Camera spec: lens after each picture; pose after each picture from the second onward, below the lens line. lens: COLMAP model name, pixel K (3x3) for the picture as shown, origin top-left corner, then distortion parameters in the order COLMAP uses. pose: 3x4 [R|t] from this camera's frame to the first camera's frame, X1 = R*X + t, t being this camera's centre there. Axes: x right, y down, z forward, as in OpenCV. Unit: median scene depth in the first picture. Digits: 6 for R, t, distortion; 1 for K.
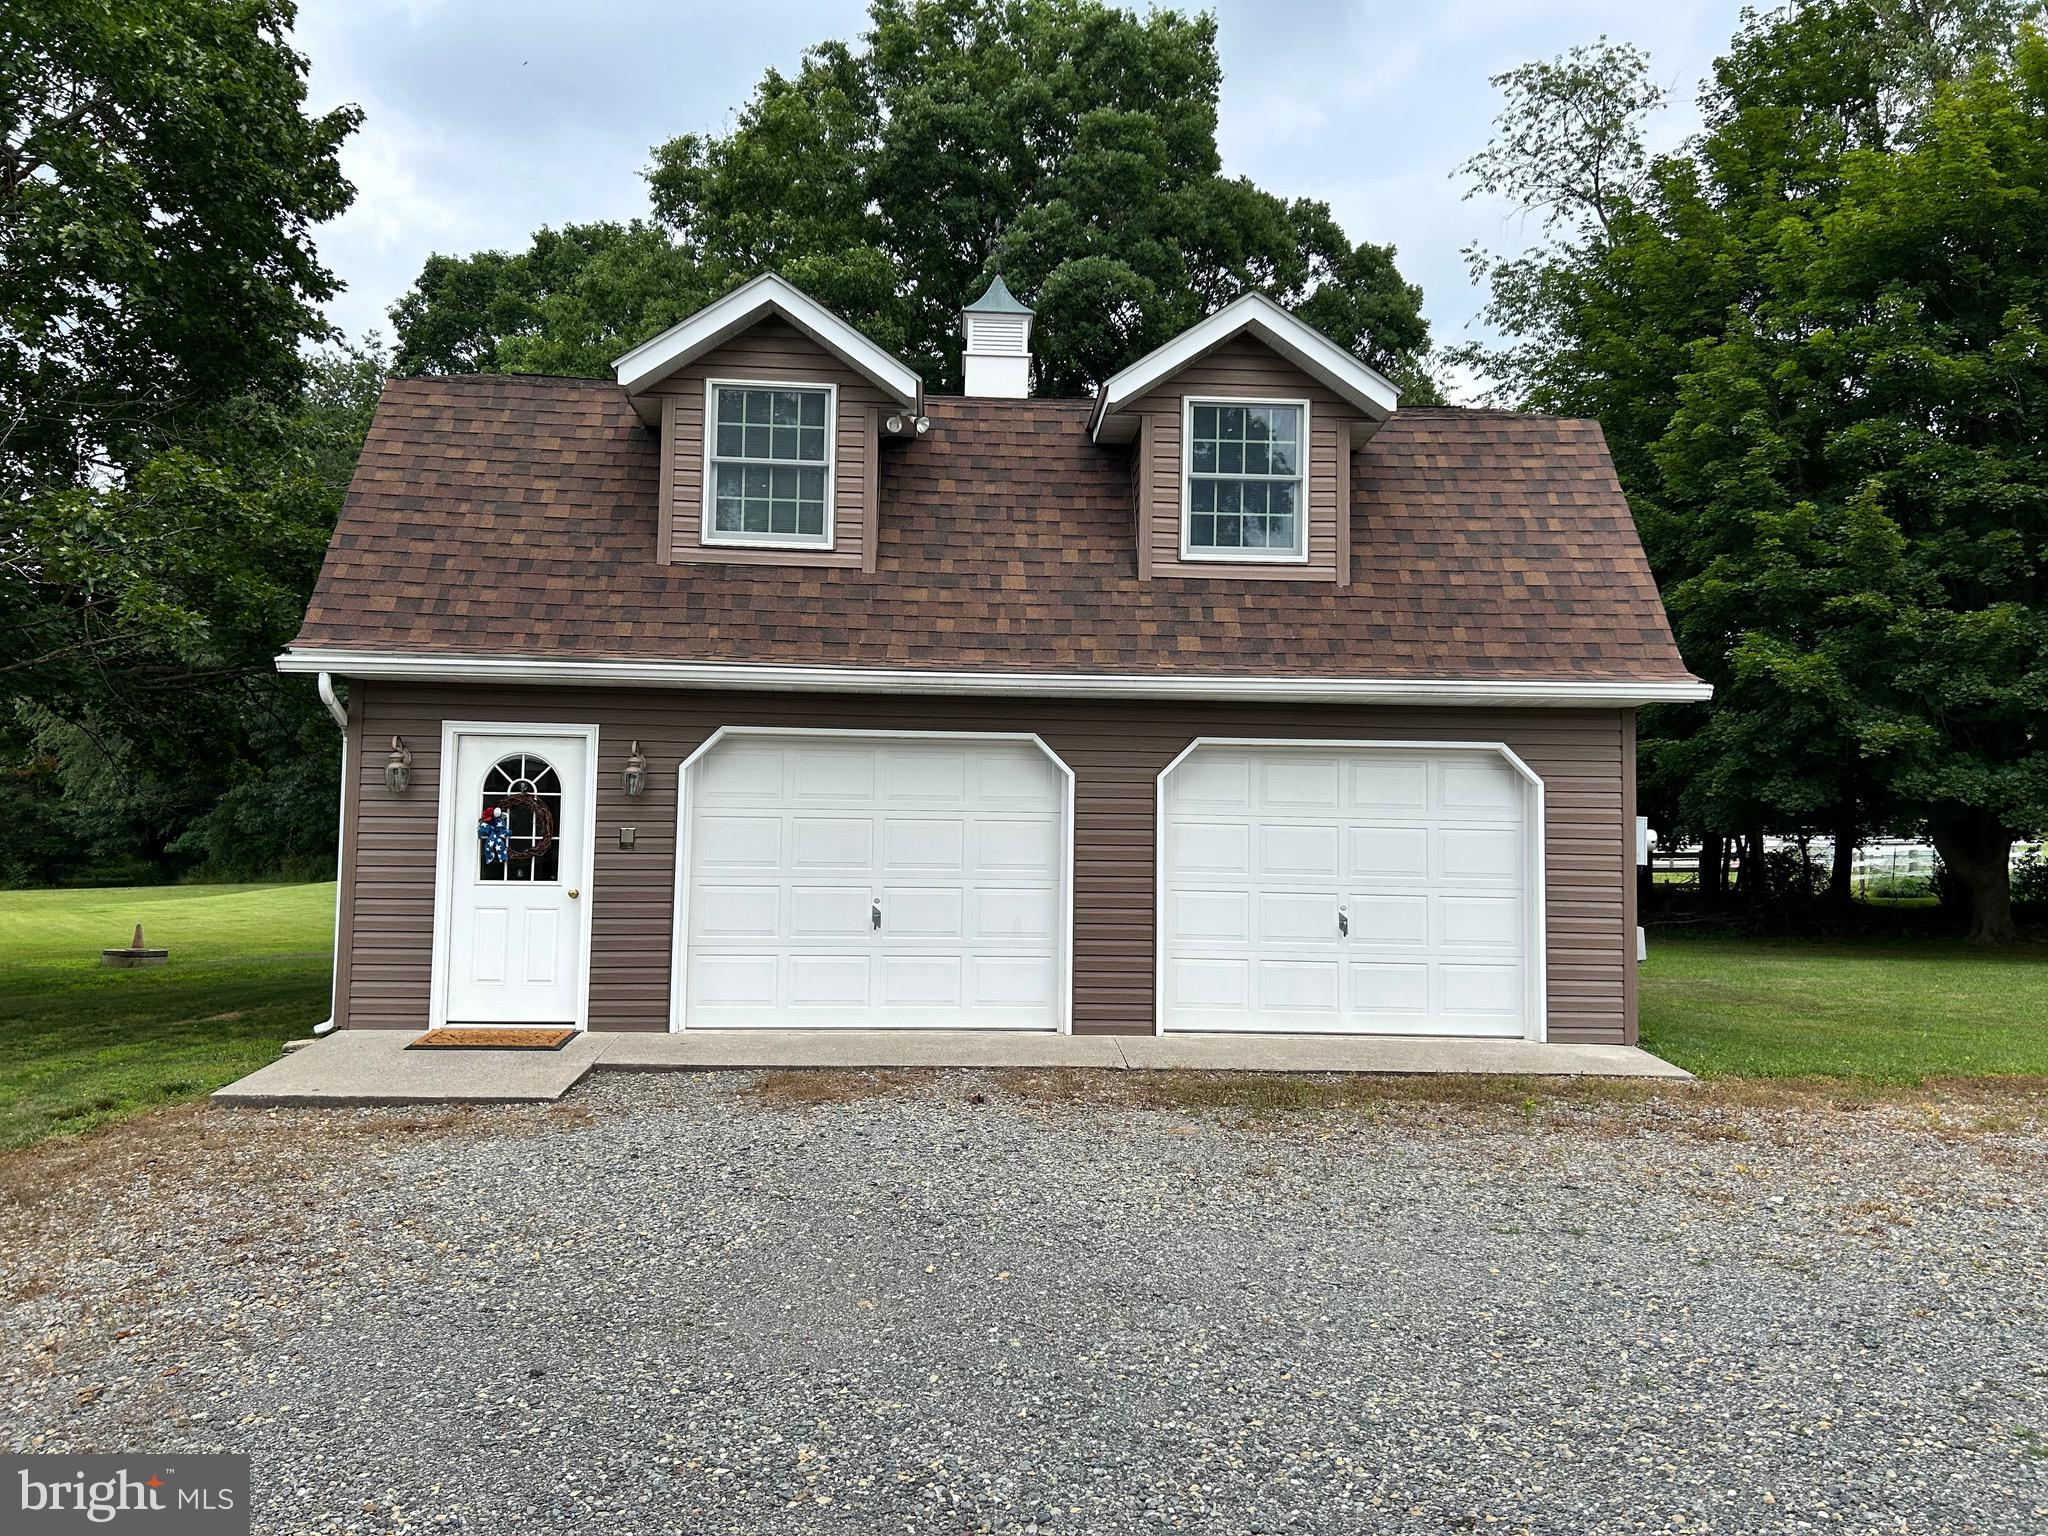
lens RADIAL K [[1579.3, 0, 948.2], [0, 1579.3, 777.9], [0, 0, 1]] dist [0.119807, -0.251936]
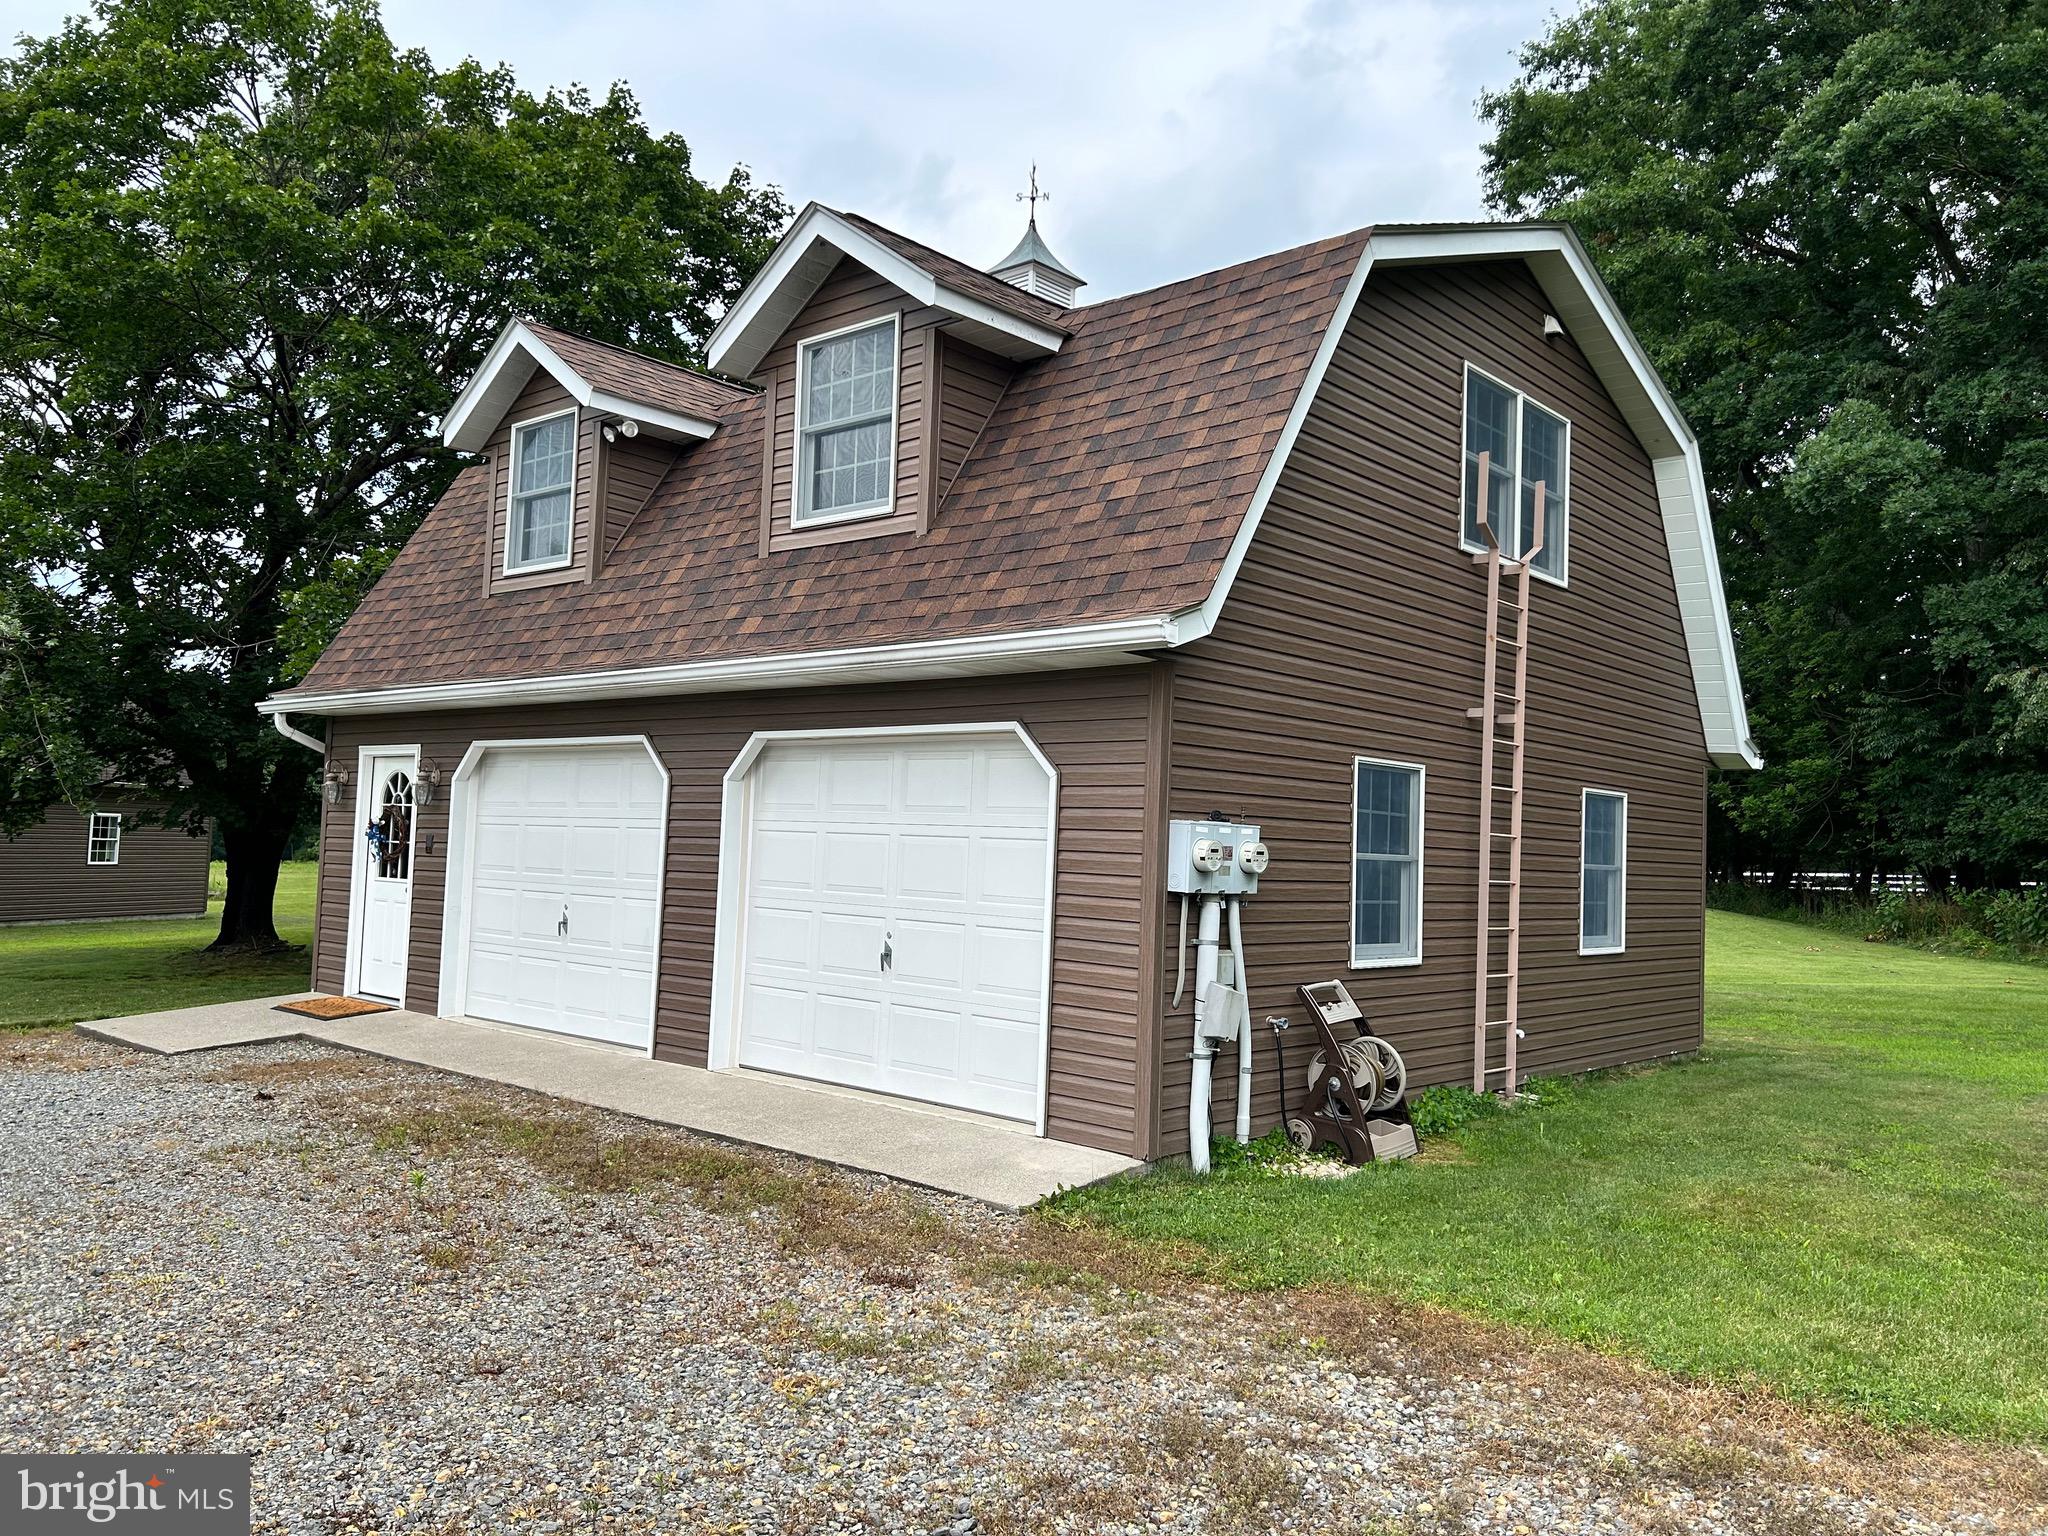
lens RADIAL K [[1550.9, 0, 1025.5], [0, 1550.9, 756.2], [0, 0, 1]] dist [0.036842, -0.043735]
pose [[0.709242, -0.032094, -0.704235, 0.861496], [0.021912, 0.999484, -0.023481, 0.011008], [0.704625, 0.001222, 0.709579, 0.496279]]
